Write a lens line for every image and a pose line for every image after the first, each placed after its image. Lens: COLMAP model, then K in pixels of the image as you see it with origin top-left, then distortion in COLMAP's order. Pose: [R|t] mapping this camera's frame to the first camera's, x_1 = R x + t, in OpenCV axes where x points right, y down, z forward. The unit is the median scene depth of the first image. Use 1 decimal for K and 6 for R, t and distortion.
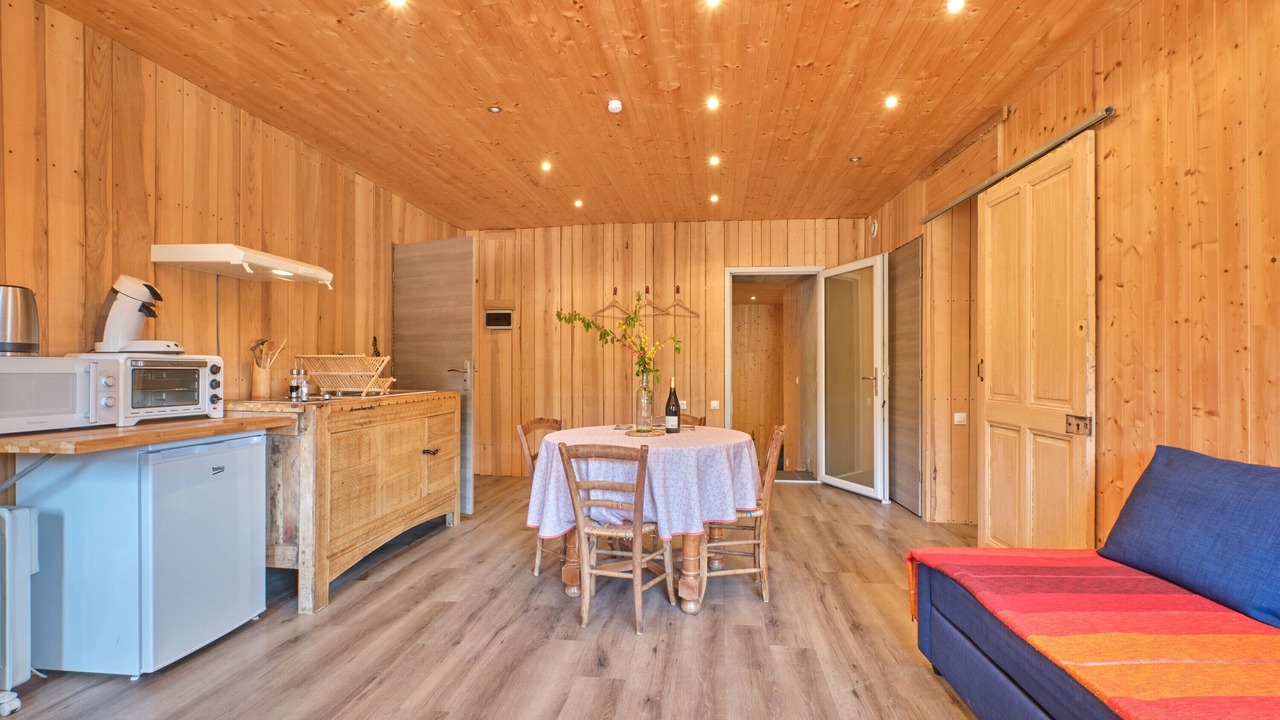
lens RADIAL K [[568.5, 0, 640.8], [0, 568.5, 366.6], [0, 0, 1]] dist [0.002027, -0.005435]
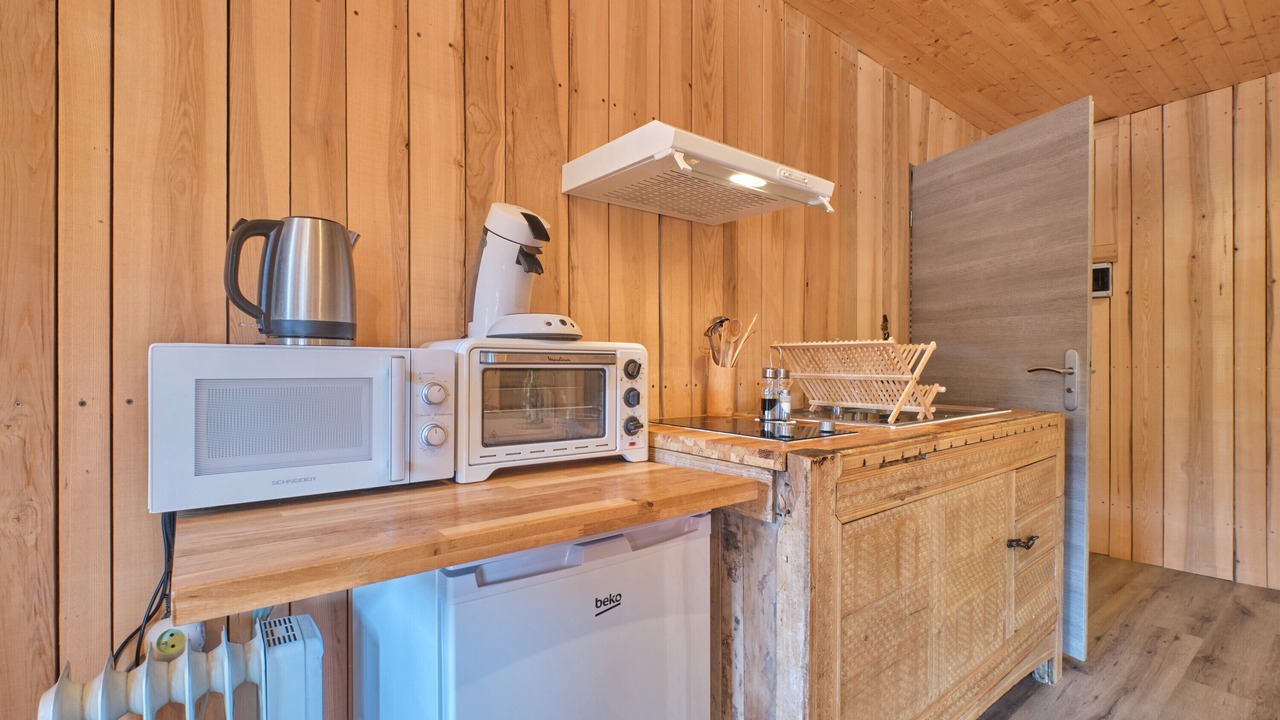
lens RADIAL K [[568.5, 0, 640.8], [0, 568.5, 366.6], [0, 0, 1]] dist [0.002027, -0.005435]
pose [[0.710357, 0.003378, -0.703834, -0.336681], [0.001829, 0.999976, 0.006646, -0.000735], [0.703839, -0.006009, 0.710334, 0.566779]]
